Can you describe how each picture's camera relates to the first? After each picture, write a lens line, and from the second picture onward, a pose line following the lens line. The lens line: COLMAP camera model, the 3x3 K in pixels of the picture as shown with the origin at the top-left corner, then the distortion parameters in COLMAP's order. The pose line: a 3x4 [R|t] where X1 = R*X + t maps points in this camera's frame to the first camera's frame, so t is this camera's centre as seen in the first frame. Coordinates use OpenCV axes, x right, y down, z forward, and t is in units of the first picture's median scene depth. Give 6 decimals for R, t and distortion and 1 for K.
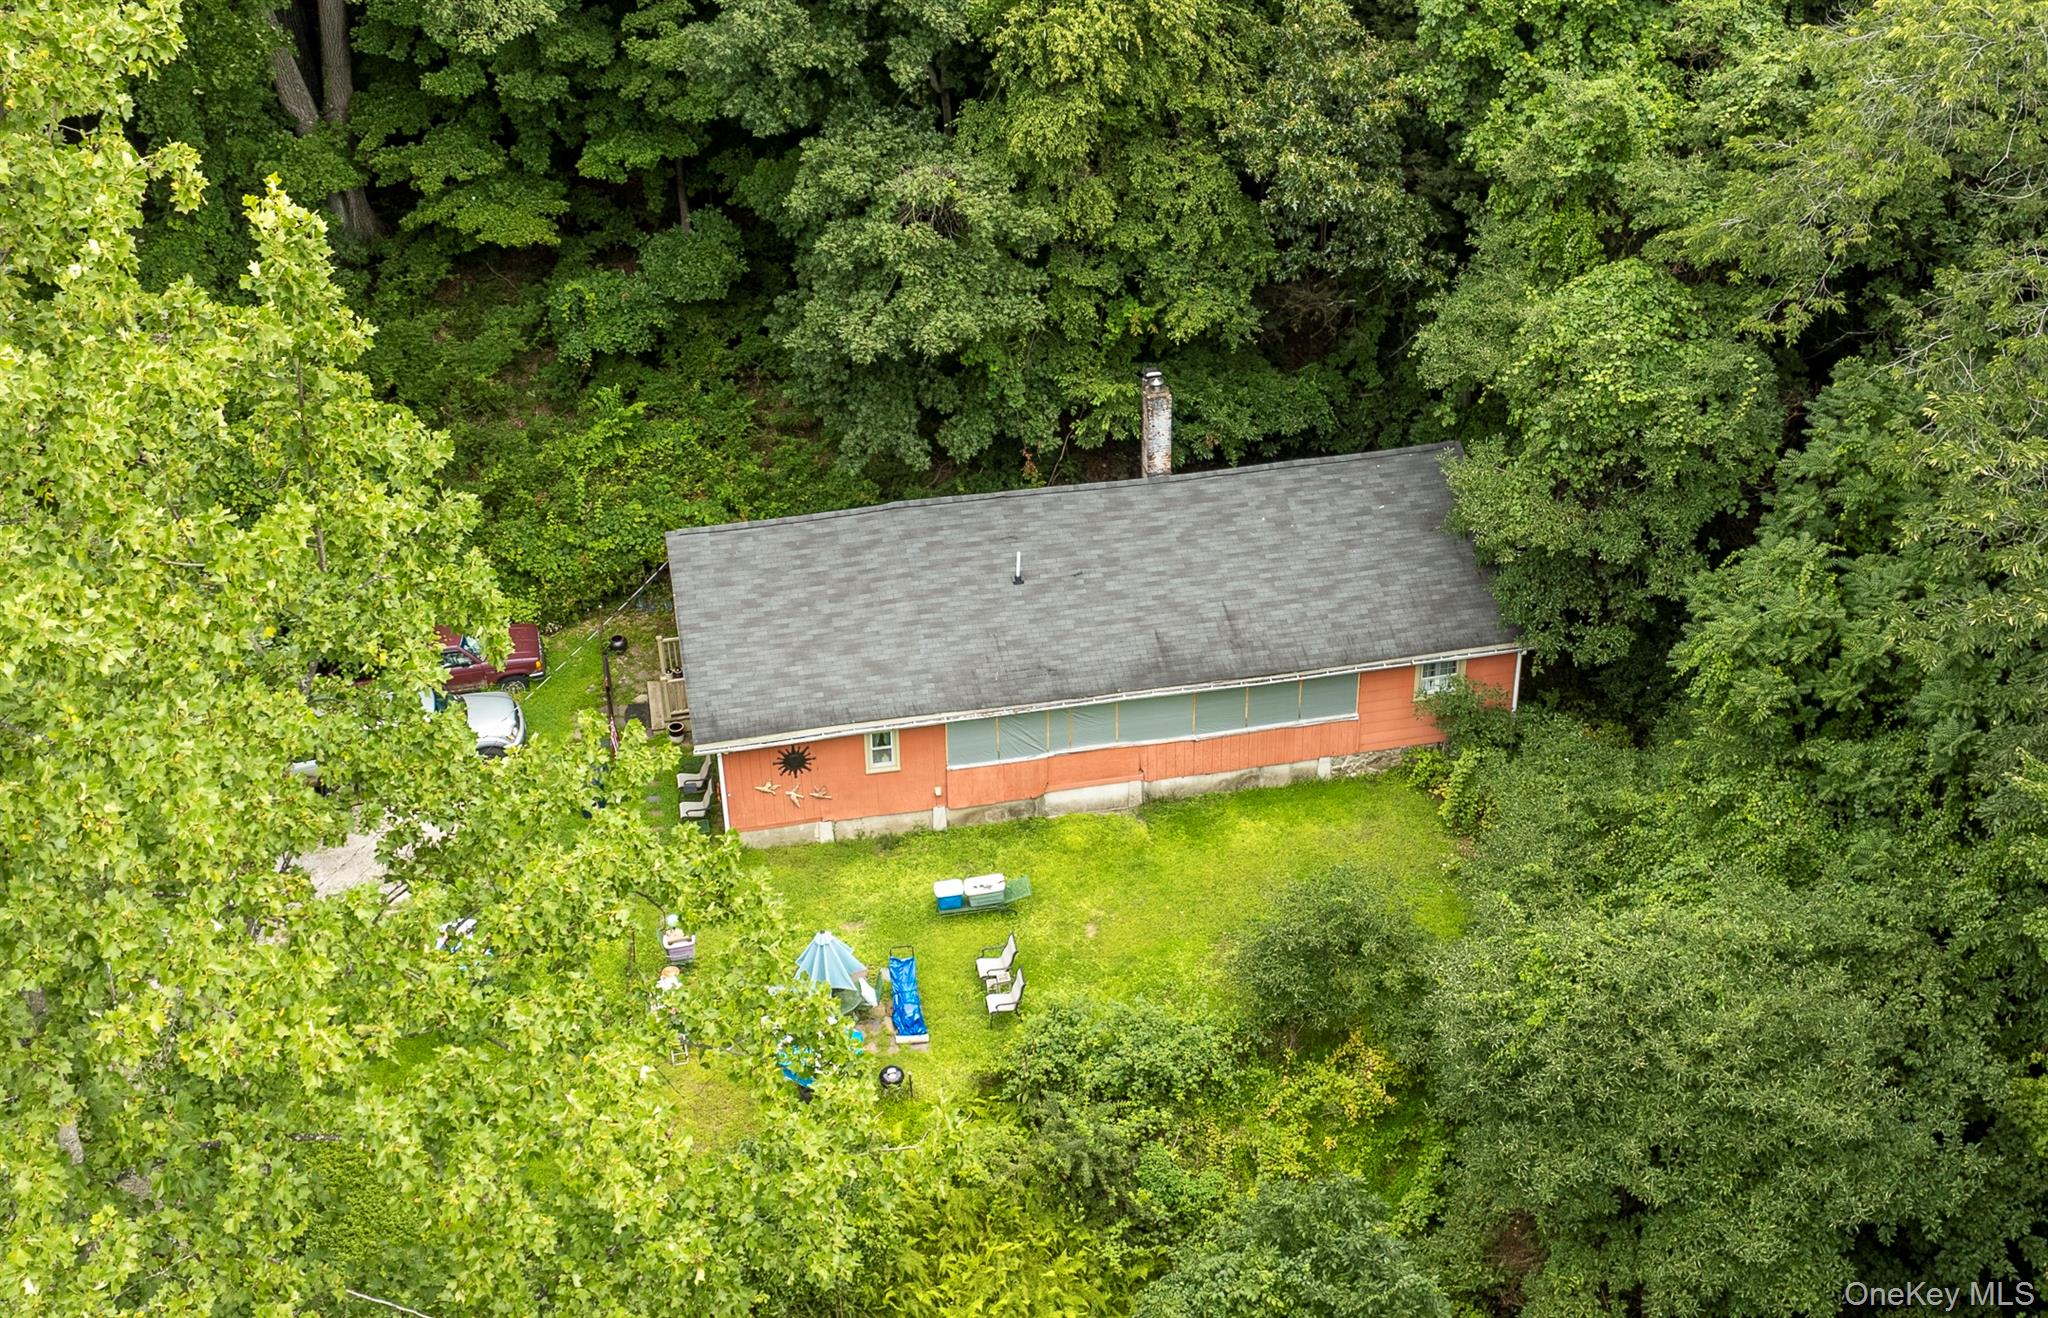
lens RADIAL K [[2317.9, 0, 1024.0], [0, 2317.9, 659.0], [0, 0, 1]] dist [-0.019779, -0.058942]
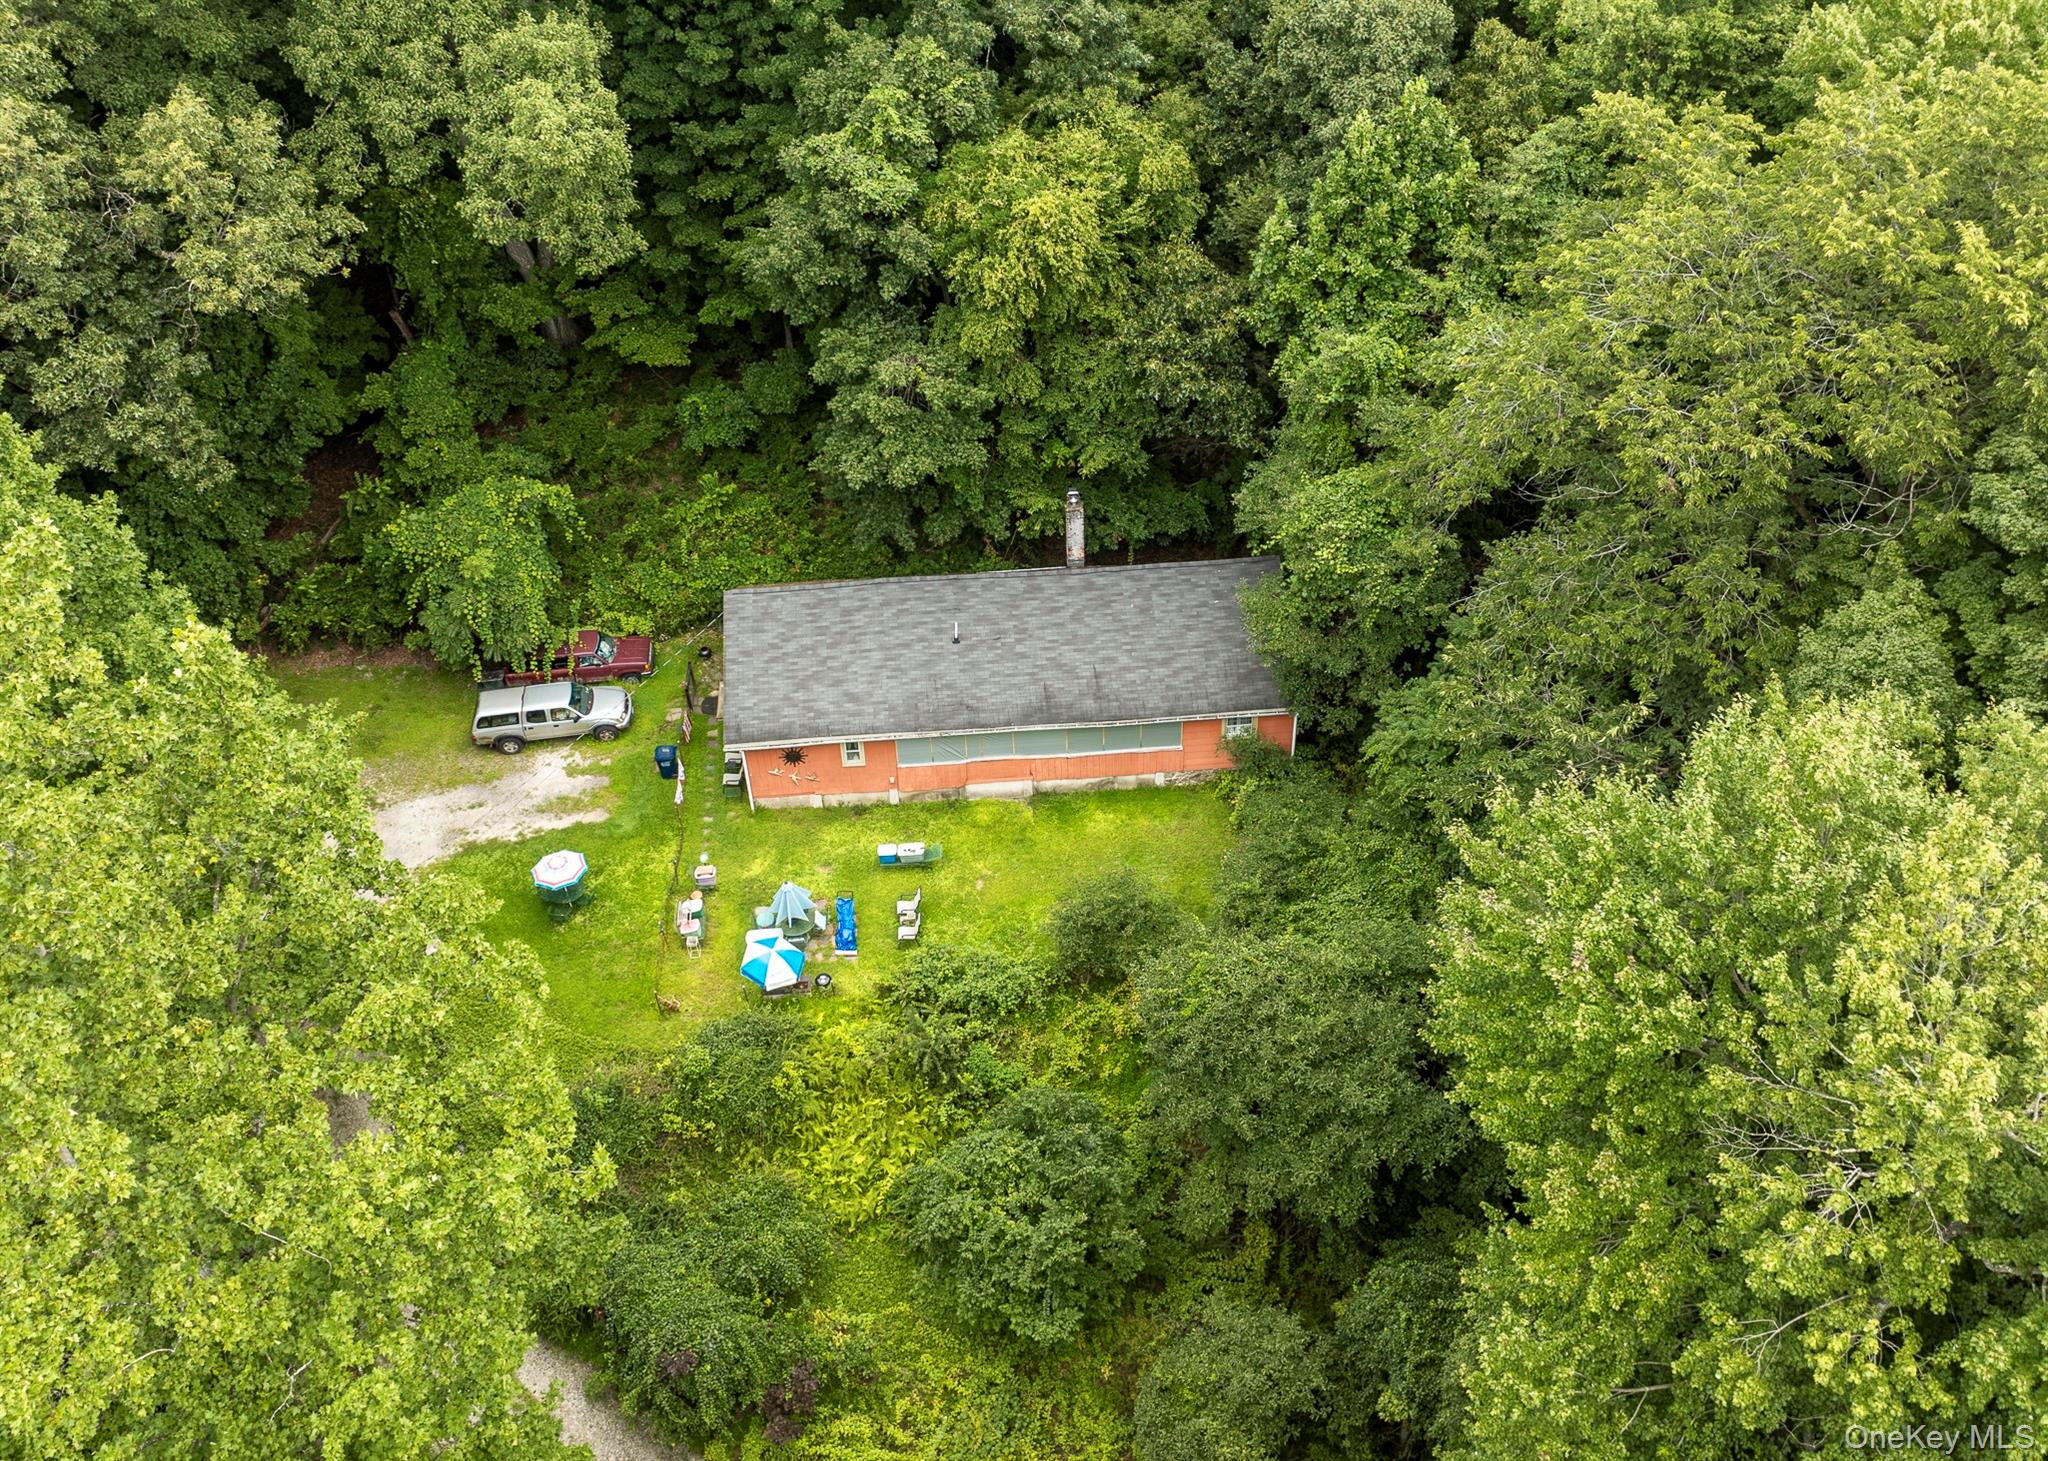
lens RADIAL K [[1706.0, 0, 1082.2], [0, 1706.0, 728.8], [0, 0, 1]] dist [-0.025048, -0.026990]
pose [[0.994208, 0.073735, -0.078195, 0.169406], [-0.062768, 0.988929, 0.134462, -0.131963], [0.087244, -0.128775, 0.987829, -0.071718]]
